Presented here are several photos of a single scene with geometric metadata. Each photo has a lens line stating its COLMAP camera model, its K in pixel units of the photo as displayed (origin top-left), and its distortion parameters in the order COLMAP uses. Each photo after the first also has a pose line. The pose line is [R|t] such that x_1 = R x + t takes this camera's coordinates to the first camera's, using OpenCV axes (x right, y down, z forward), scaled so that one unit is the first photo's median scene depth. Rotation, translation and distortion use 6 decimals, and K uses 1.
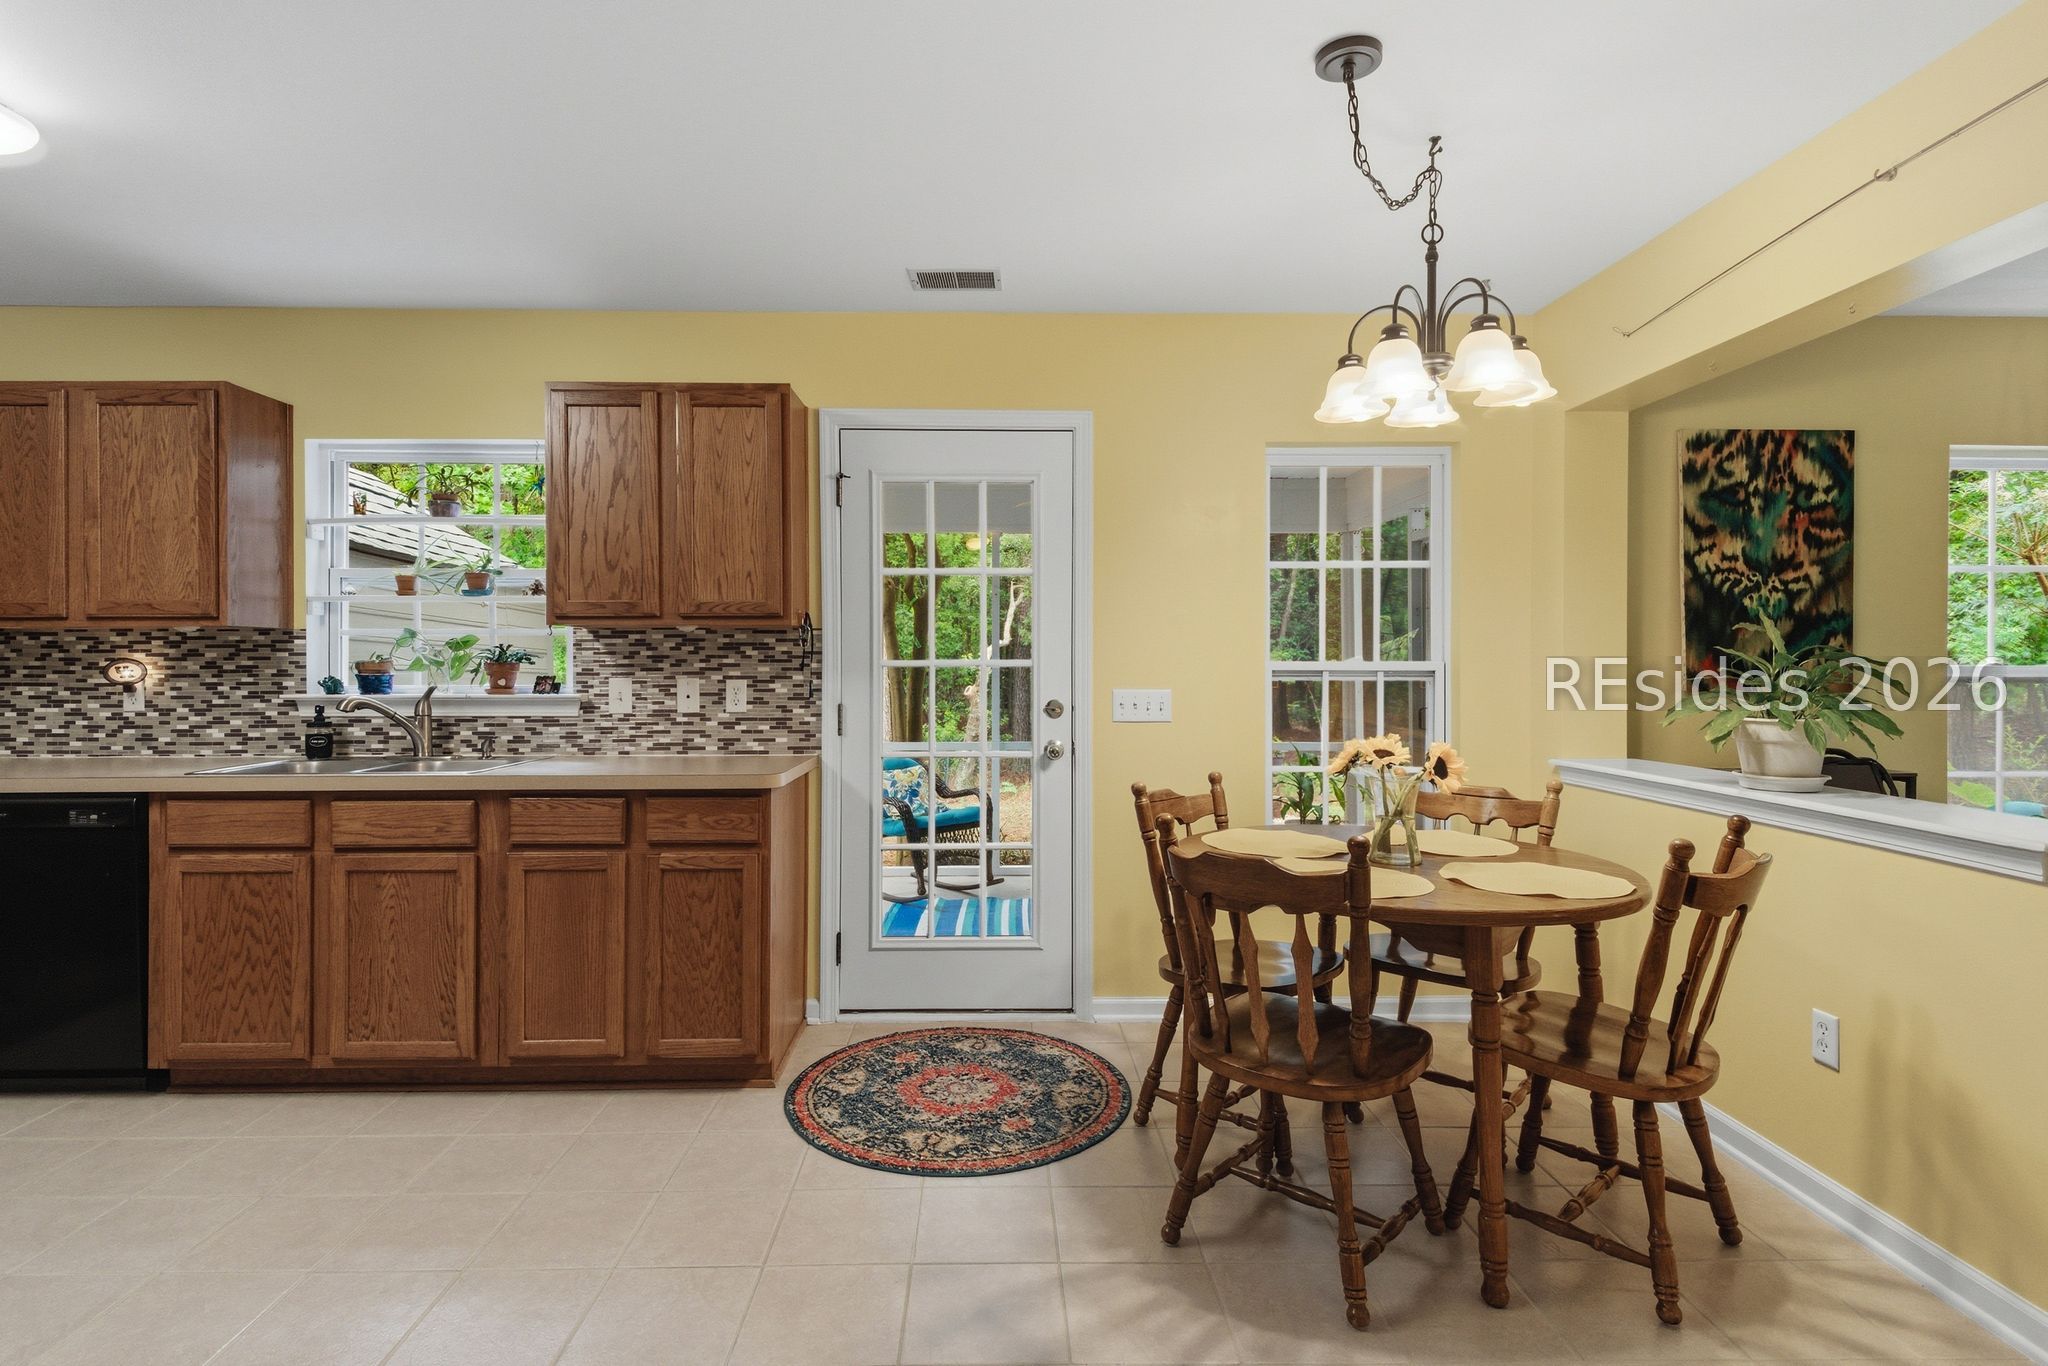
lens RADIAL K [[1010.5, 0, 1016.4], [0, 1010.5, 665.4], [0, 0, 1]] dist [0.013254, -0.009027]
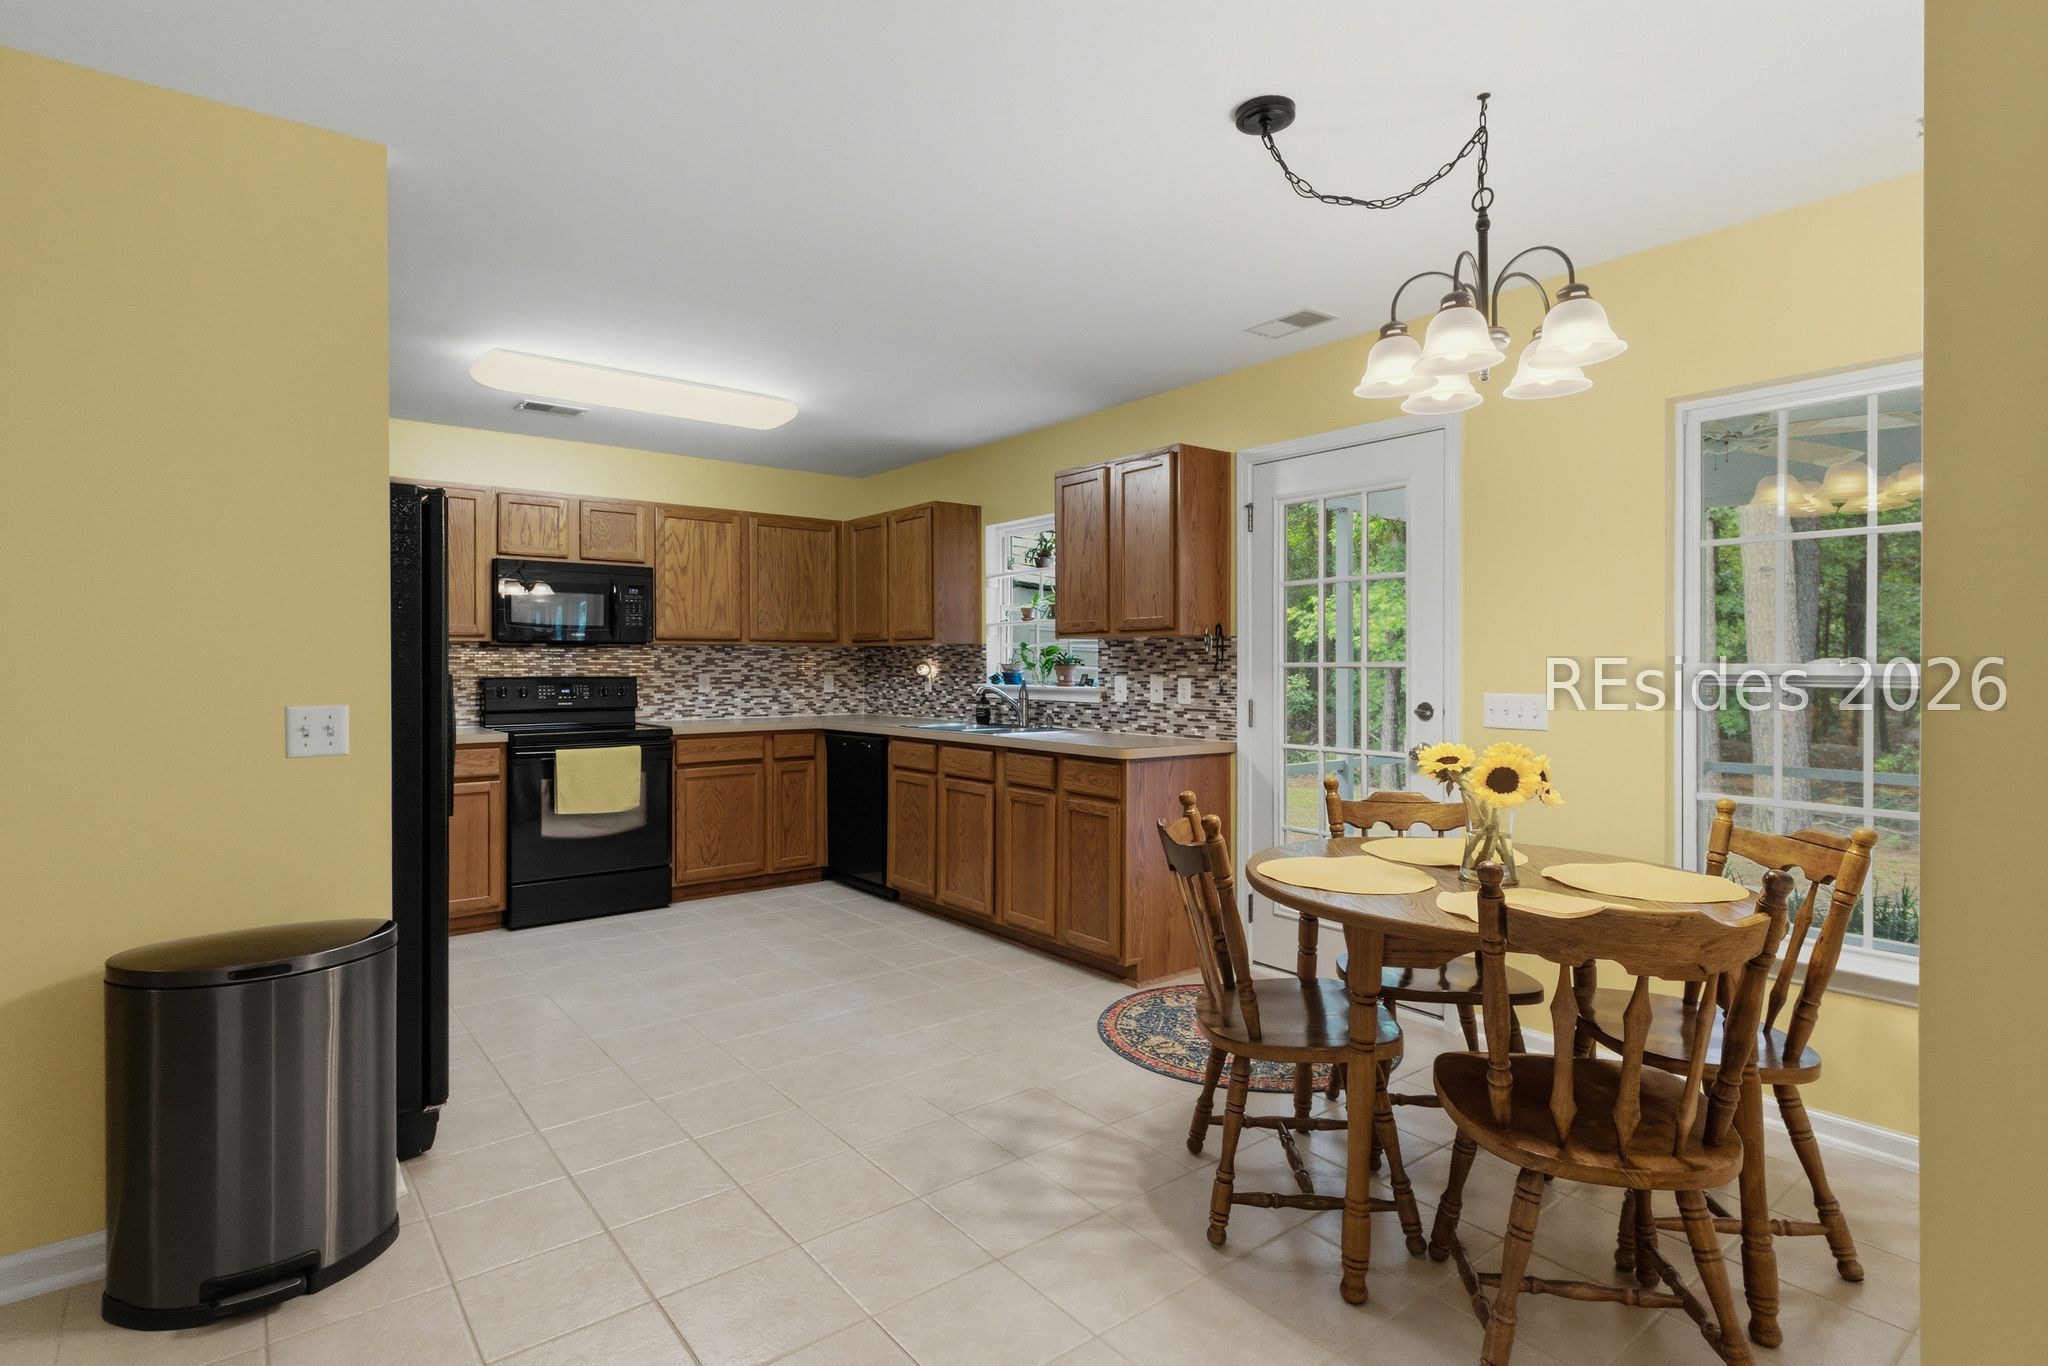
lens RADIAL K [[1010.5, 0, 992.2], [0, 1010.5, 662.7], [0, 0, 1]] dist [0.013254, -0.009027]
pose [[0.589091, -0.000107, -0.808066, 0.599818], [-0.007147, 0.999960, -0.005342, 0.003204], [0.808035, 0.008922, 0.589067, 0.065570]]
